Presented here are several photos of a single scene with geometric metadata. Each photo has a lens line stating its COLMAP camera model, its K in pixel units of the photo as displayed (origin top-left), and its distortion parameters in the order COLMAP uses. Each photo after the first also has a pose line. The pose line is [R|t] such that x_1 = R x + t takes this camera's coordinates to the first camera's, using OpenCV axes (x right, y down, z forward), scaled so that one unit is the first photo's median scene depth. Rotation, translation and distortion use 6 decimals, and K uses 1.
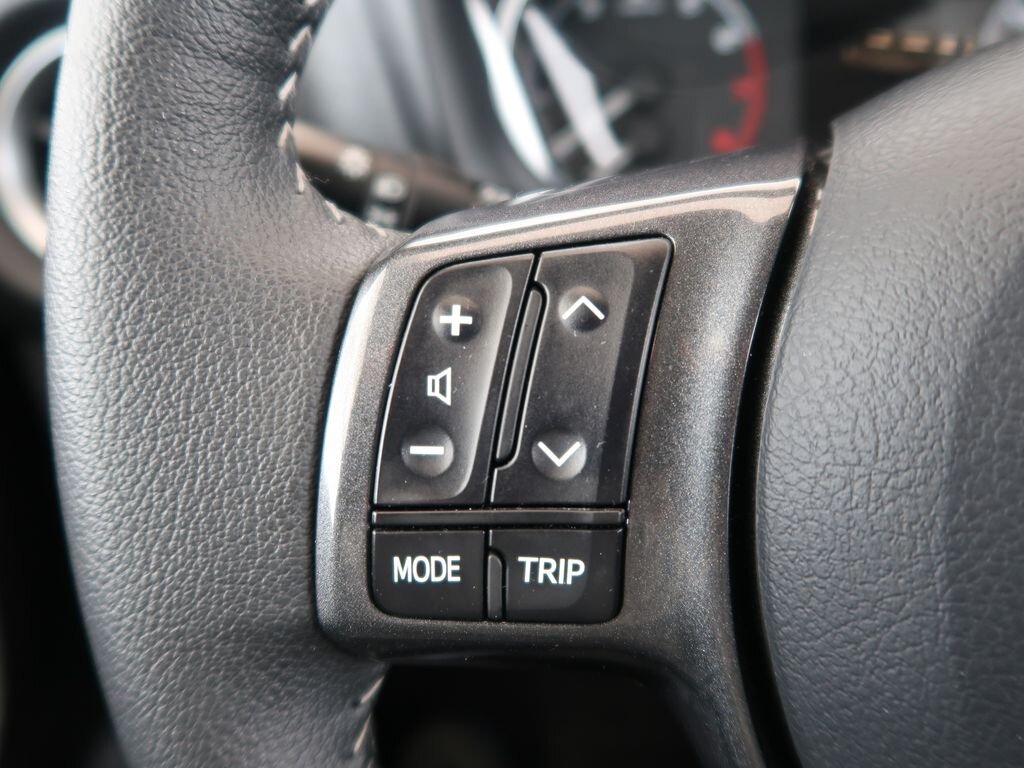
lens RADIAL K [[785.8, 0, 512.0], [0, 785.8, 384.0], [0, 0, 1]] dist [-0.021035, 0.002438]
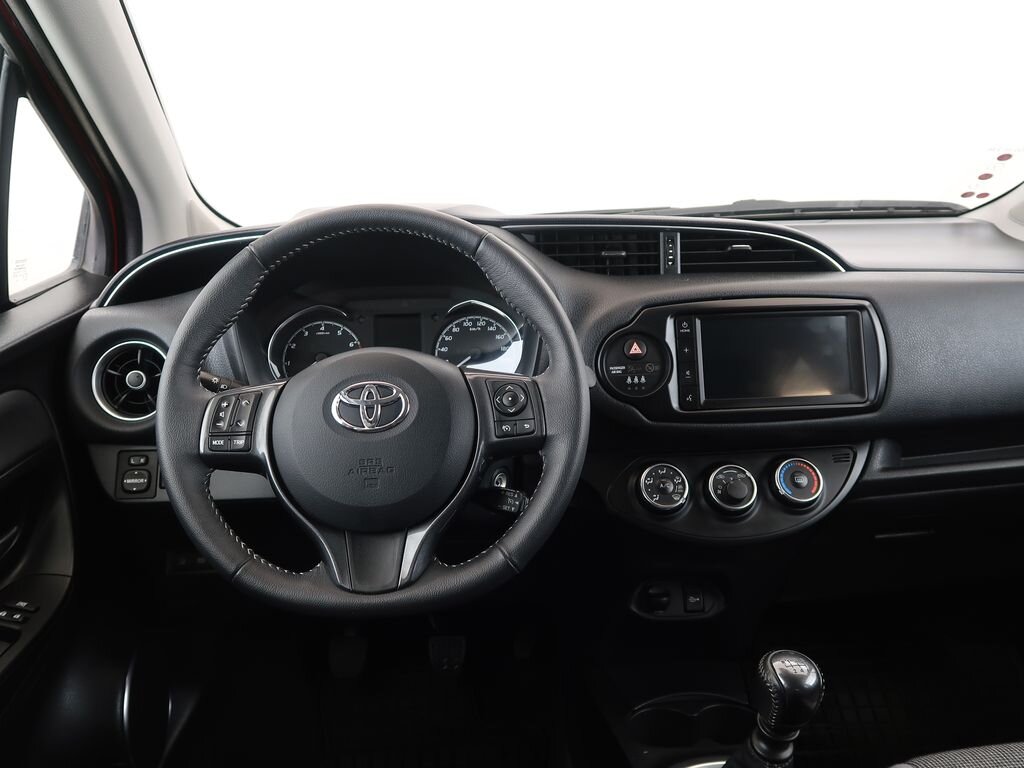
lens RADIAL K [[785.8, 0, 512.0], [0, 785.8, 384.0], [0, 0, 1]] dist [-0.021035, 0.002438]
pose [[0.989593, -0.014871, 0.143125, 1.317492], [0.053217, 0.961947, -0.268003, 1.578773], [-0.133693, 0.272831, 0.952727, -5.375917]]
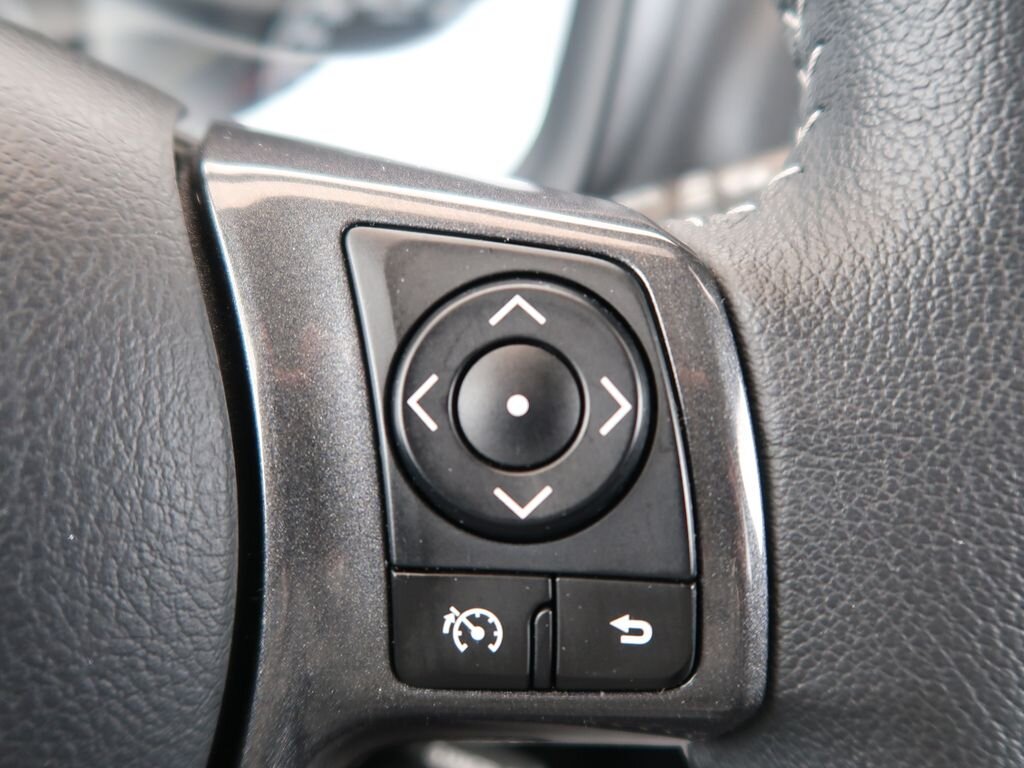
lens RADIAL K [[785.8, 0, 512.0], [0, 785.8, 384.0], [0, 0, 1]] dist [-0.021035, 0.002438]
pose [[0.983913, 0.010162, 0.178360, 2.058153], [-0.011156, 0.999927, 0.004571, -0.026421], [-0.178301, -0.006487, 0.983955, -0.104114]]
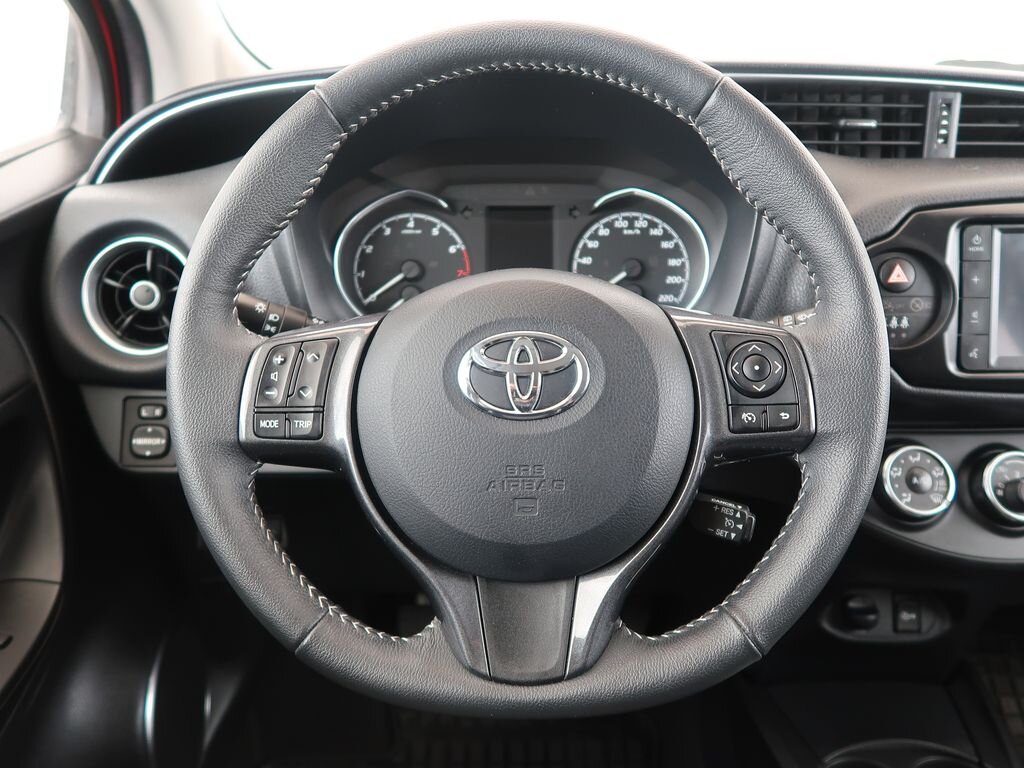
lens RADIAL K [[785.8, 0, 512.0], [0, 785.8, 384.0], [0, 0, 1]] dist [-0.021035, 0.002438]
pose [[0.994921, 0.001341, 0.100652, 0.673960], [0.011110, 0.992339, -0.123044, 0.521336], [-0.100045, 0.123537, 0.987284, -2.874887]]
